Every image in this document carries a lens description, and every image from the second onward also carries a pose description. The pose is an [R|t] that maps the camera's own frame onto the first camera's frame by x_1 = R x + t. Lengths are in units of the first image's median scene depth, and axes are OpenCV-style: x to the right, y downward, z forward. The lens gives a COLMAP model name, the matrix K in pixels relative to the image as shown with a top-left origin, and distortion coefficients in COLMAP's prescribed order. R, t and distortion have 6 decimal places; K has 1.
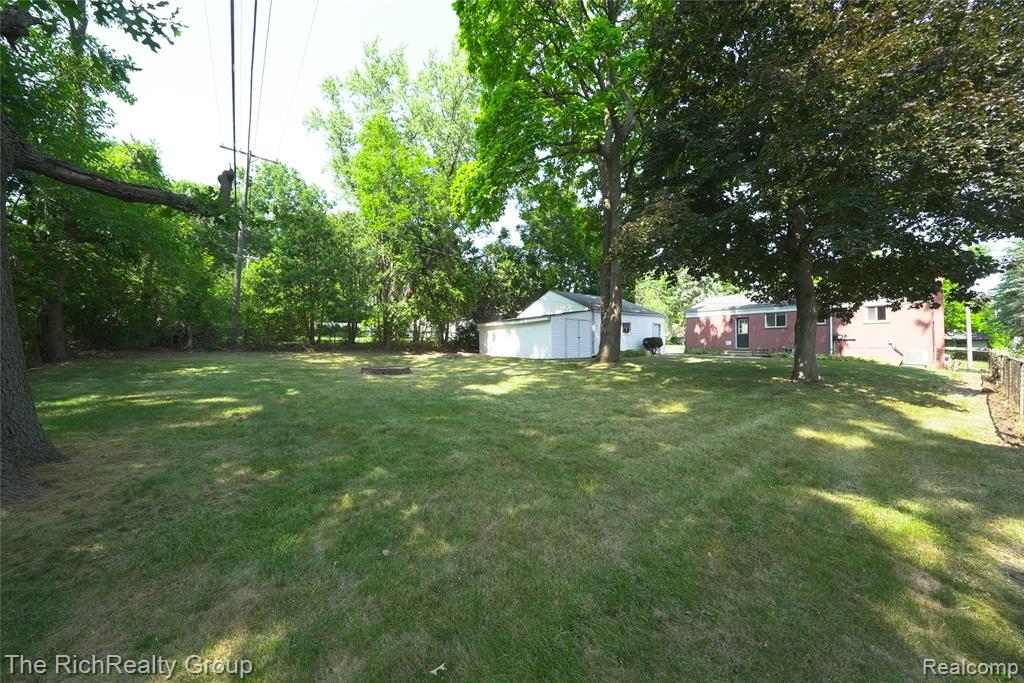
lens RADIAL K [[358.4, 0, 517.9], [0, 358.4, 346.3], [0, 0, 1]] dist [-0.001893, -0.000031]
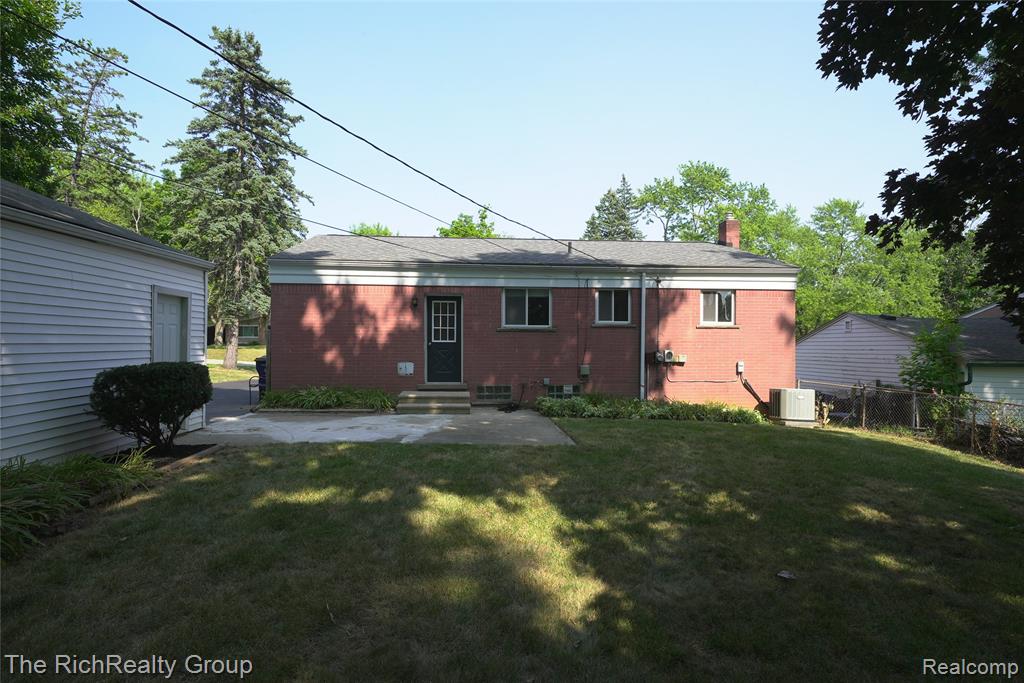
lens RADIAL K [[516.0, 0, 514.1], [0, 516.0, 337.3], [0, 0, 1]] dist [-0.001024, -0.000168]
pose [[0.542858, -0.003254, 0.839818, 0.234732], [-0.016429, 0.999760, 0.014494, -0.041608], [-0.839664, -0.021665, 0.542674, 0.648439]]
